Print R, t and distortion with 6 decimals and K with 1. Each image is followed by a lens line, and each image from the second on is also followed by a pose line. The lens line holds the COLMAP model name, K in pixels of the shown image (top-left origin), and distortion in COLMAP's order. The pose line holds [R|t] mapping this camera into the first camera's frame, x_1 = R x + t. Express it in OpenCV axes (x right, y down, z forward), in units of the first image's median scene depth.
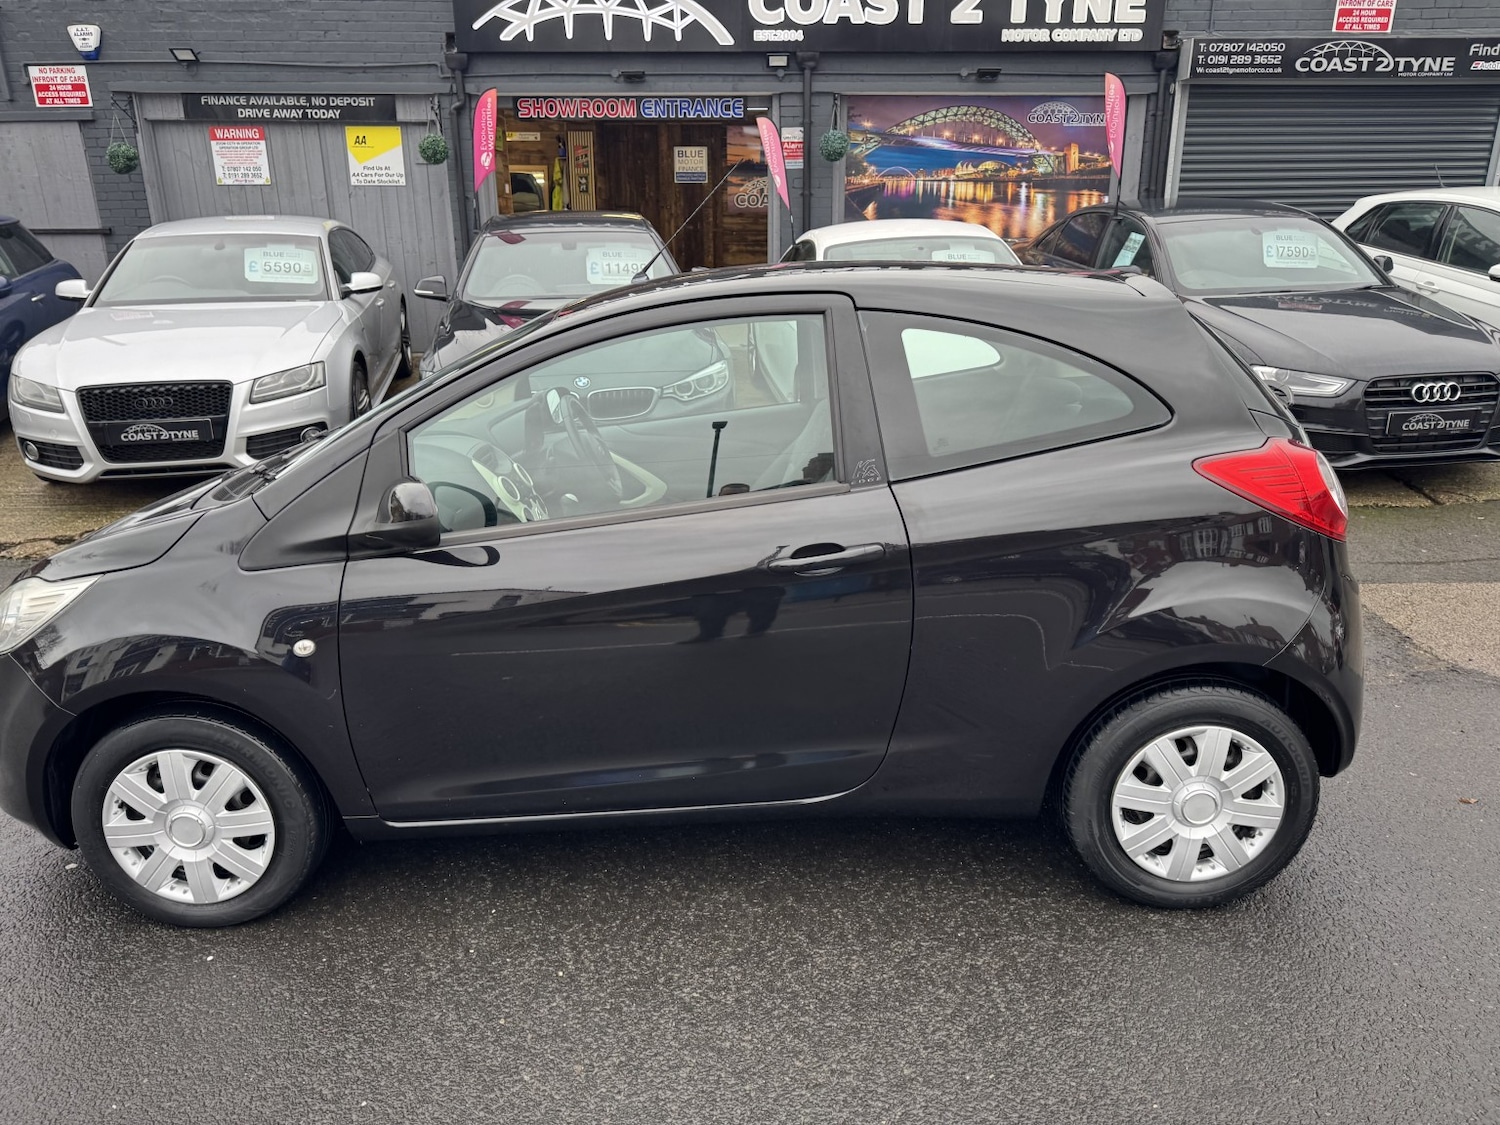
lens RADIAL K [[1065.9, 0, 745.1], [0, 1065.9, 550.5], [0, 0, 1]] dist [0.023507, -0.023067]
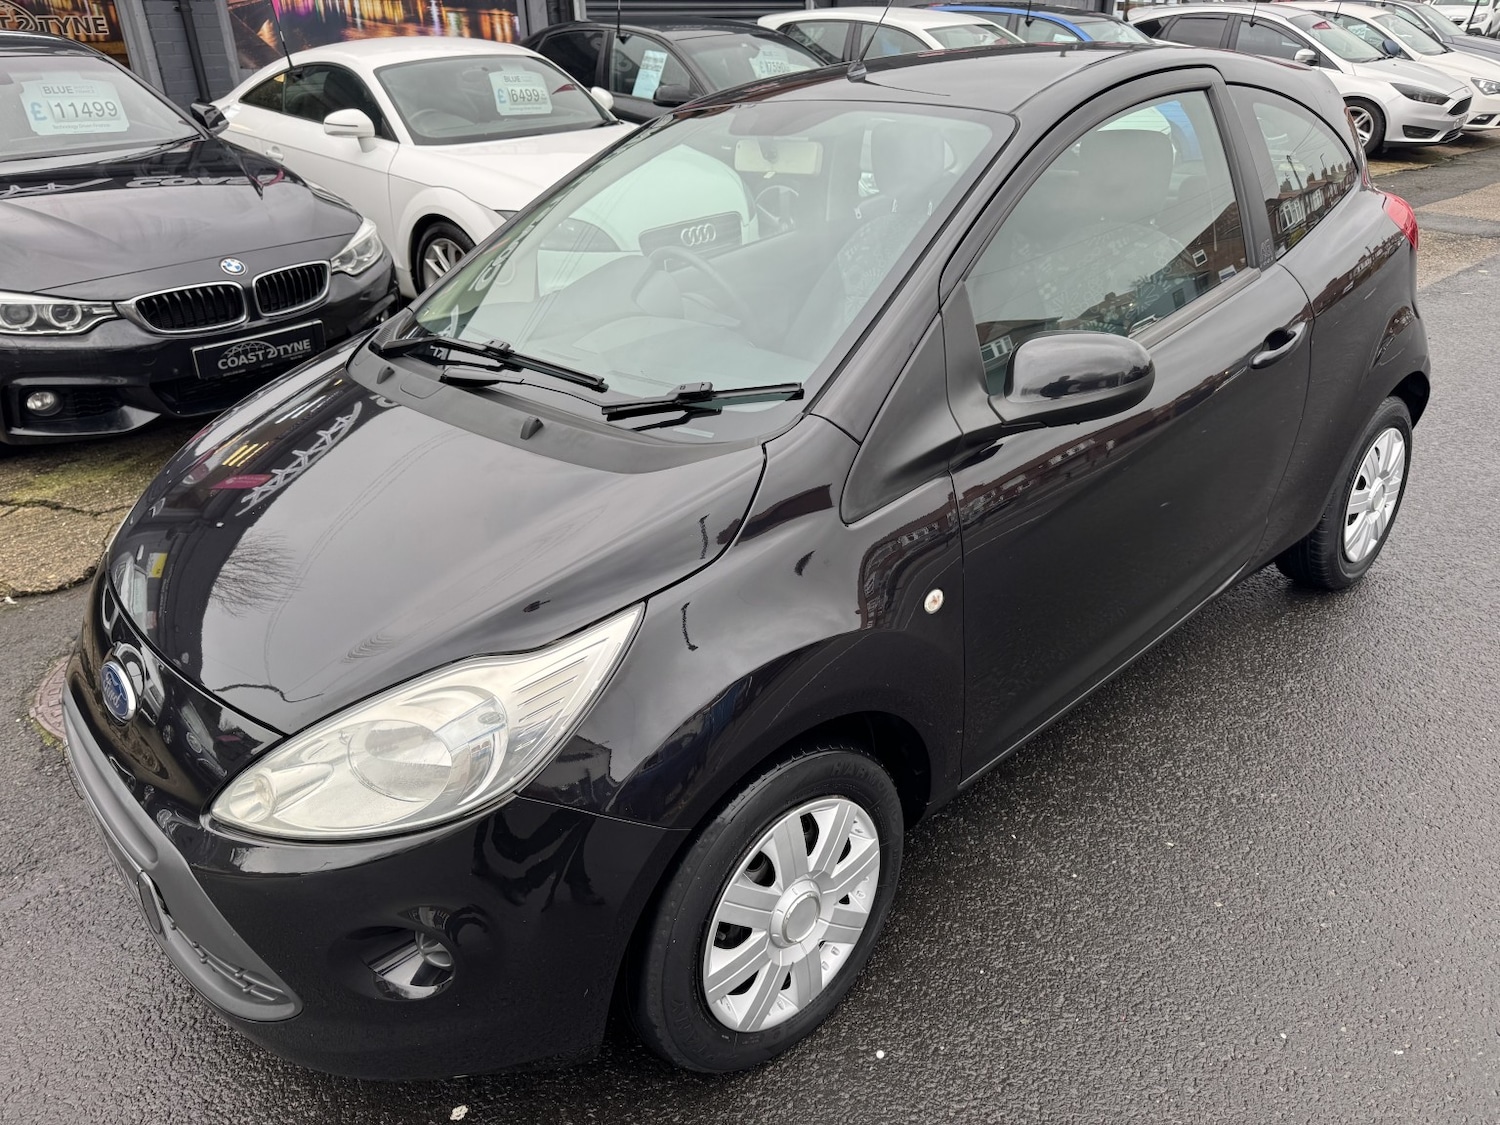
lens RADIAL K [[1065.9, 0, 756.9], [0, 1065.9, 563.2], [0, 0, 1]] dist [0.023507, -0.023067]
pose [[0.740192, -0.301244, 0.601139, -0.768108], [0.215173, 0.953133, 0.212691, -0.093559], [-0.637037, -0.028083, 0.770321, 0.431317]]
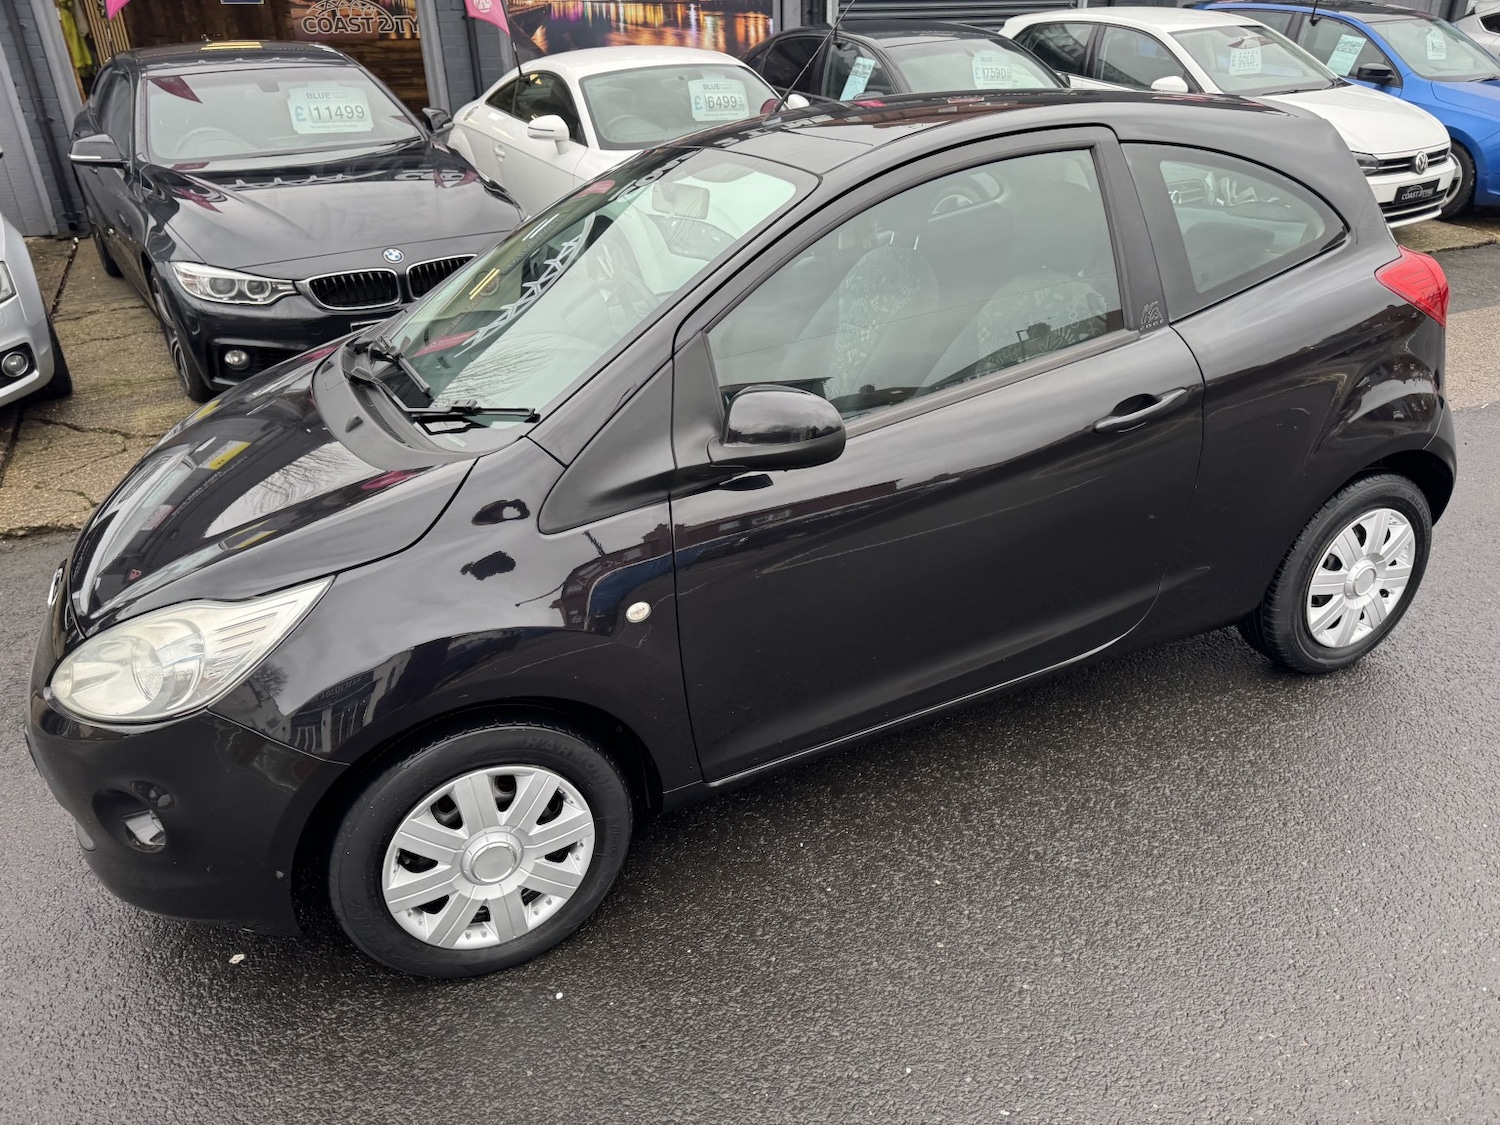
lens RADIAL K [[1065.9, 0, 746.9], [0, 1065.9, 566.8], [0, 0, 1]] dist [0.023507, -0.023067]
pose [[0.907436, -0.198163, 0.370528, -0.521926], [0.139880, 0.973978, 0.178324, -0.063611], [-0.396223, -0.109988, 0.911542, 0.186004]]
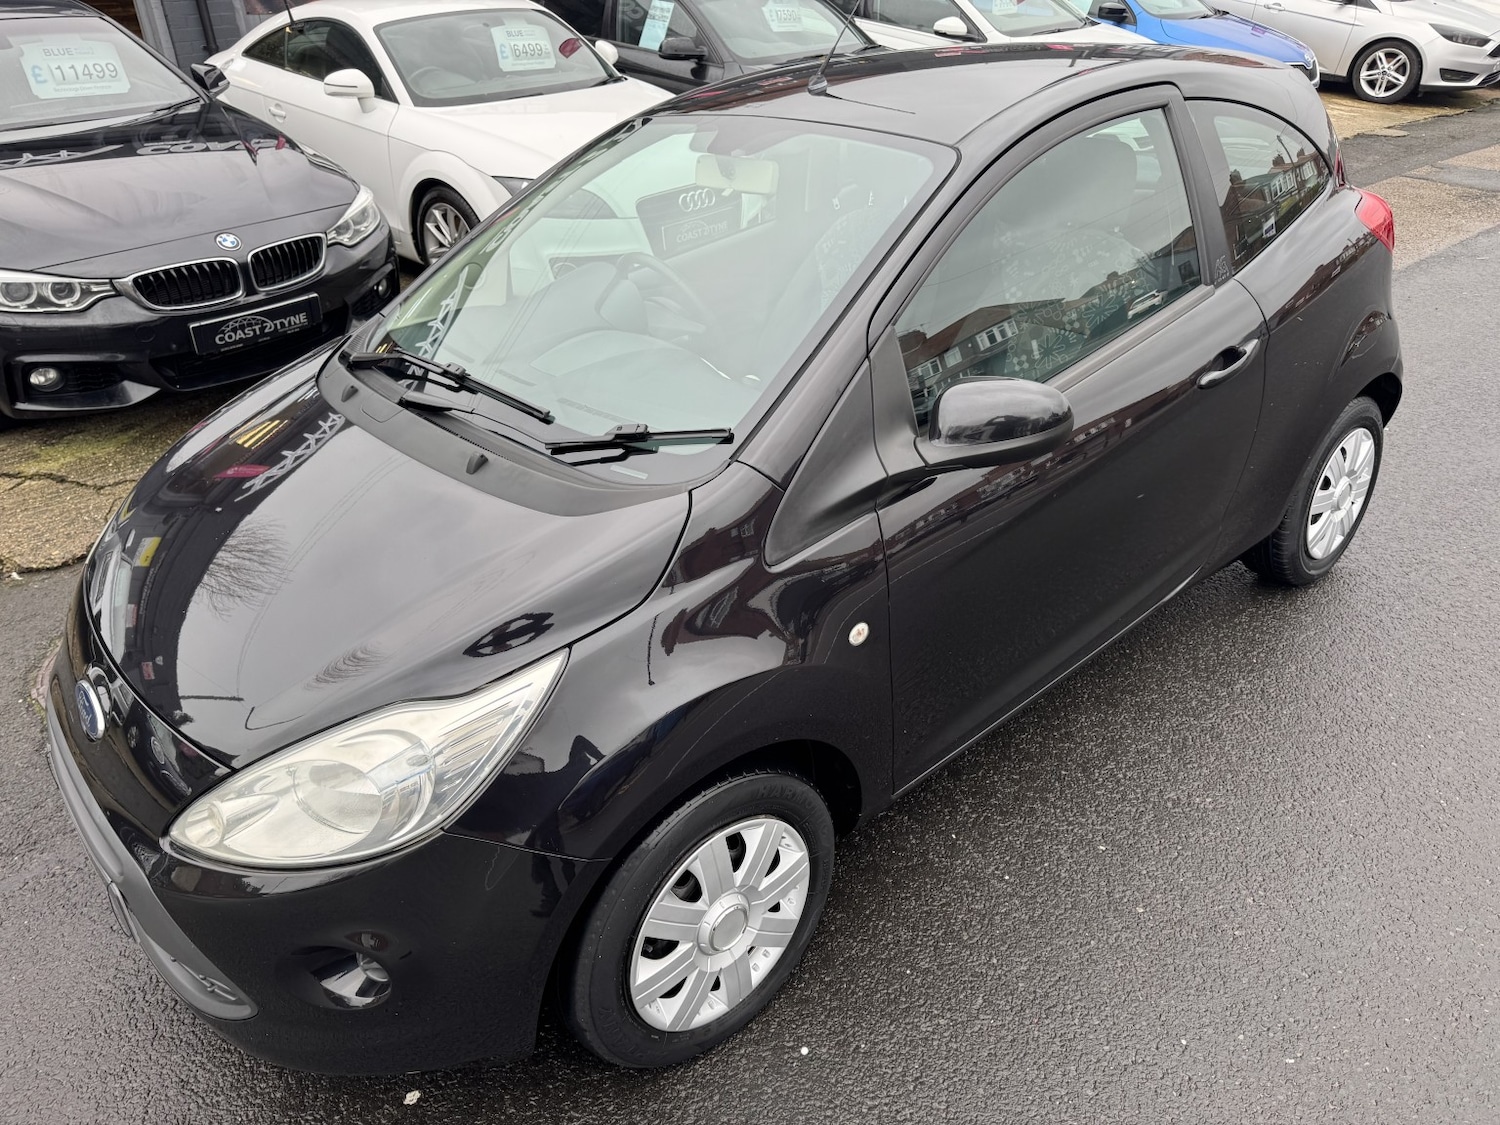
lens RADIAL K [[1065.9, 0, 761.3], [0, 1065.9, 561.1], [0, 0, 1]] dist [0.023507, -0.023067]
pose [[0.755194, -0.326789, 0.568235, -0.726740], [0.208776, 0.941638, 0.264065, -0.142884], [-0.621365, -0.080787, 0.779345, 0.378470]]
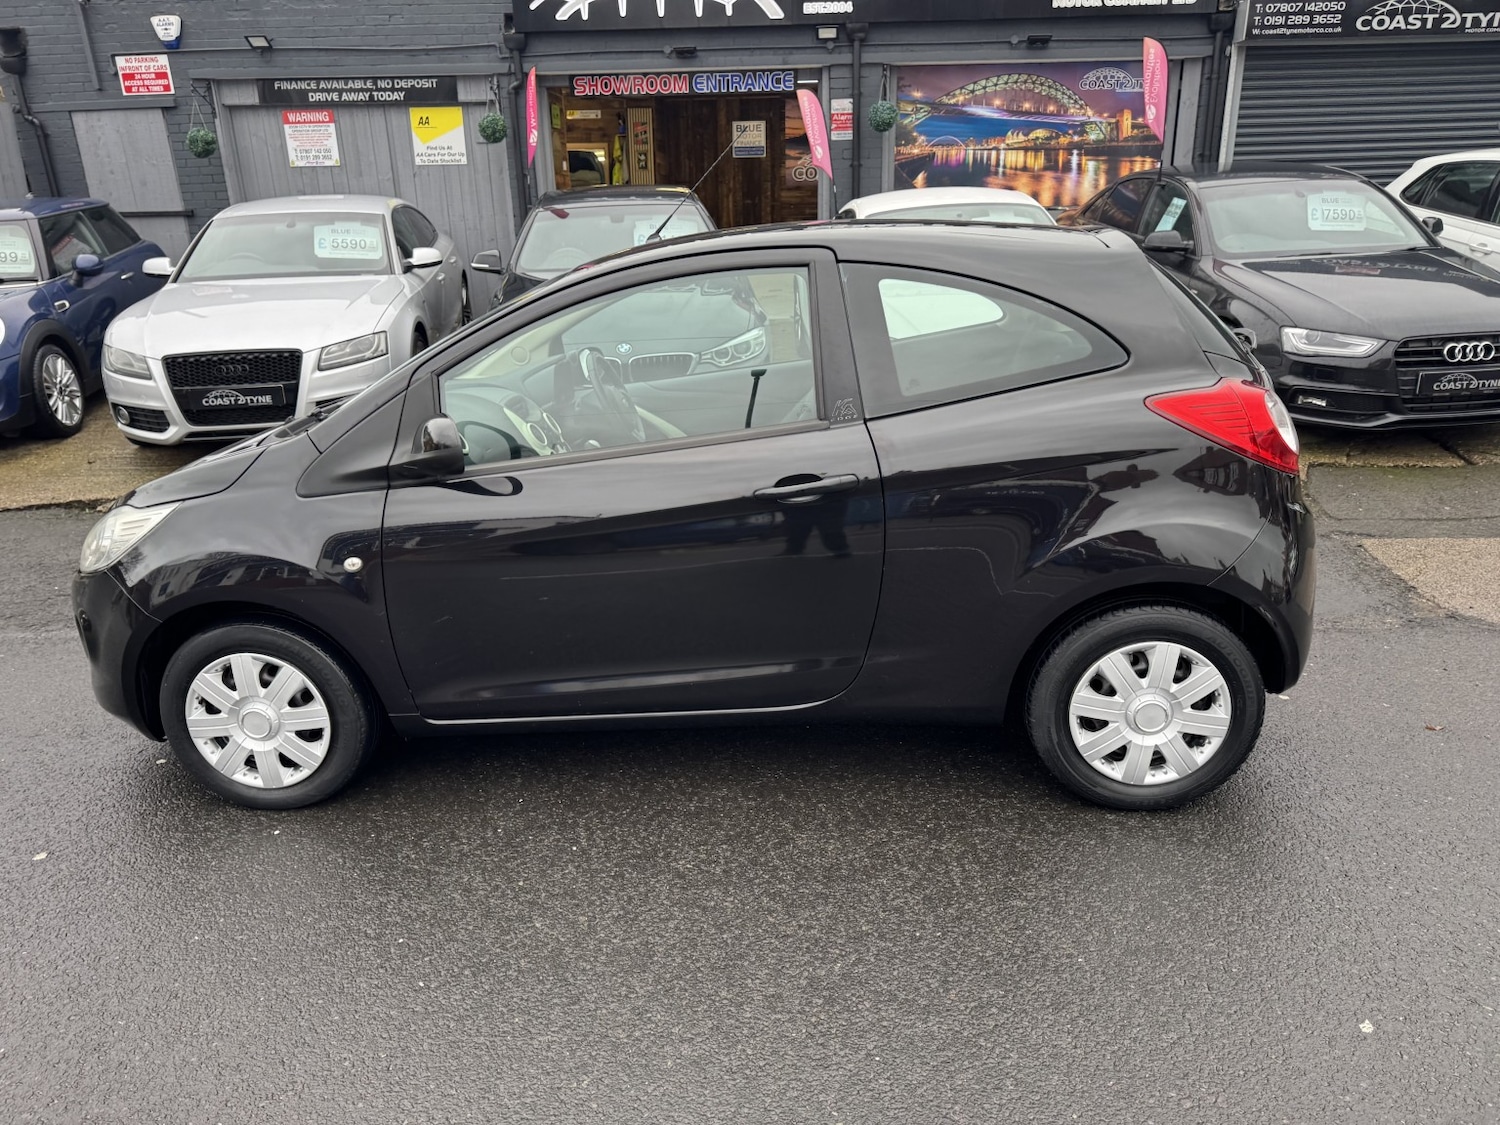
lens RADIAL K [[1065.9, 0, 746.1], [0, 1065.9, 568.1], [0, 0, 1]] dist [0.023507, -0.023067]
pose [[0.997996, 0.005803, -0.063008, 0.068310], [-0.003674, 0.999420, 0.033860, 0.045472], [0.063167, -0.033560, 0.997439, -0.098733]]
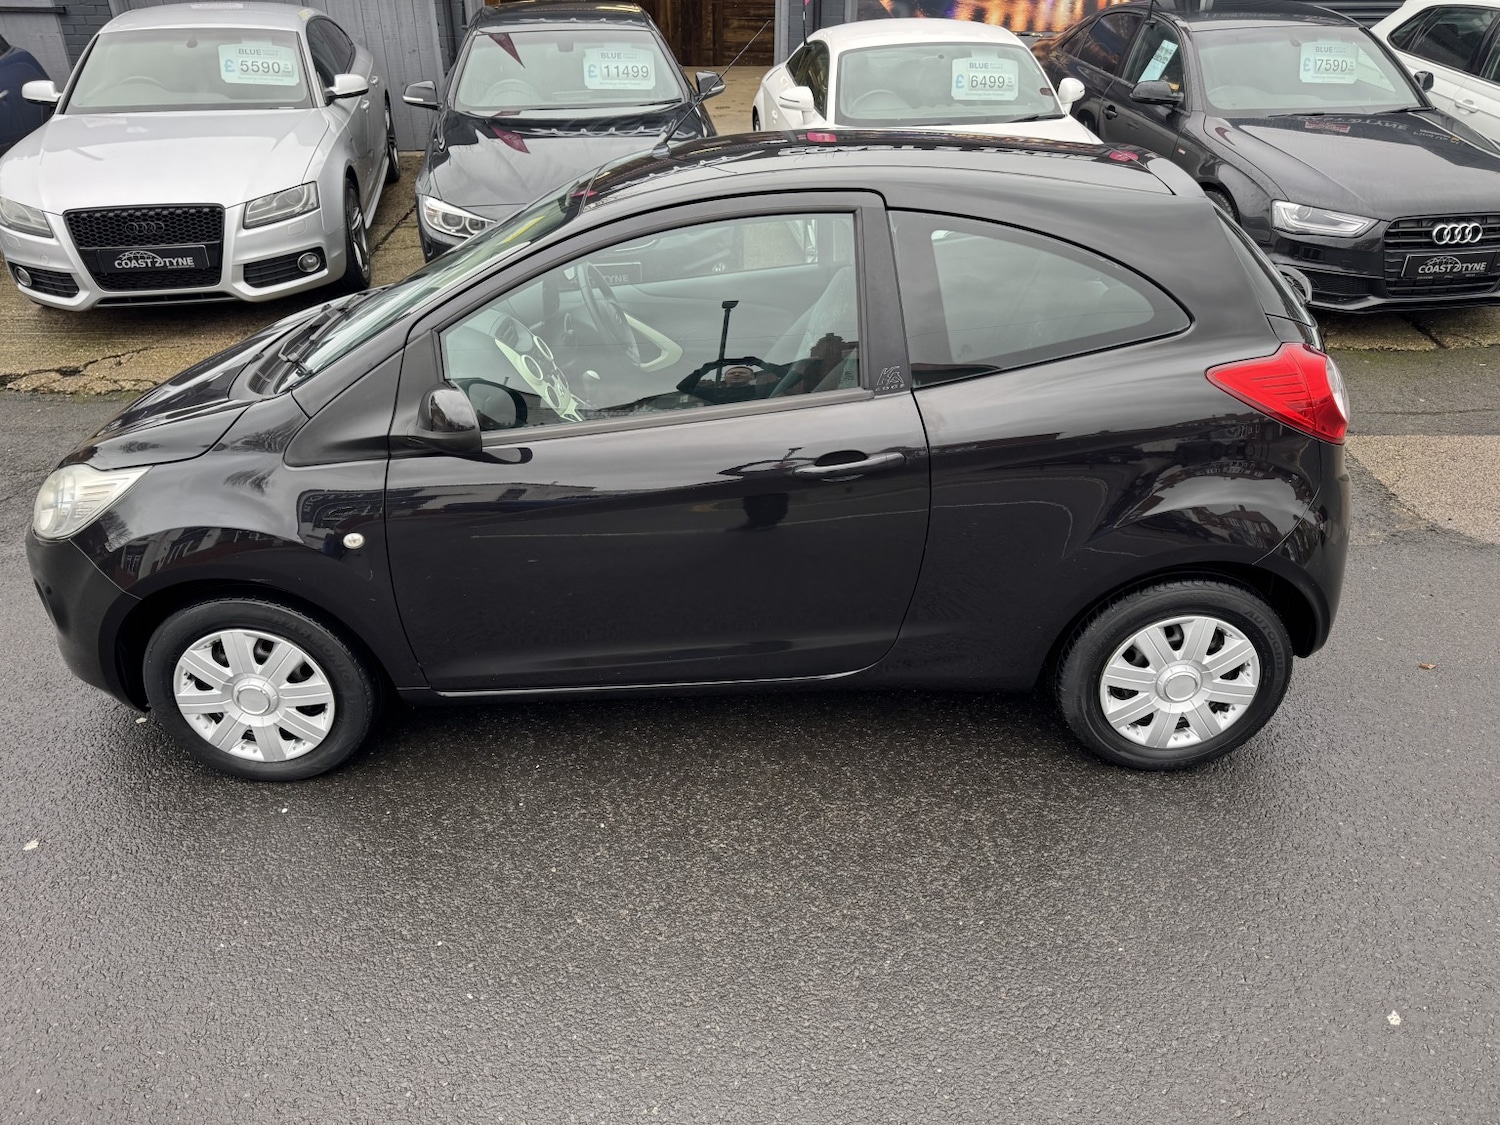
lens RADIAL K [[1065.9, 0, 752.4], [0, 1065.9, 565.7], [0, 0, 1]] dist [0.023507, -0.023067]
pose [[0.999864, 0.008538, 0.014114, -0.026753], [-0.011251, 0.978697, 0.205004, -0.087404], [-0.012063, -0.205135, 0.978659, -0.036162]]
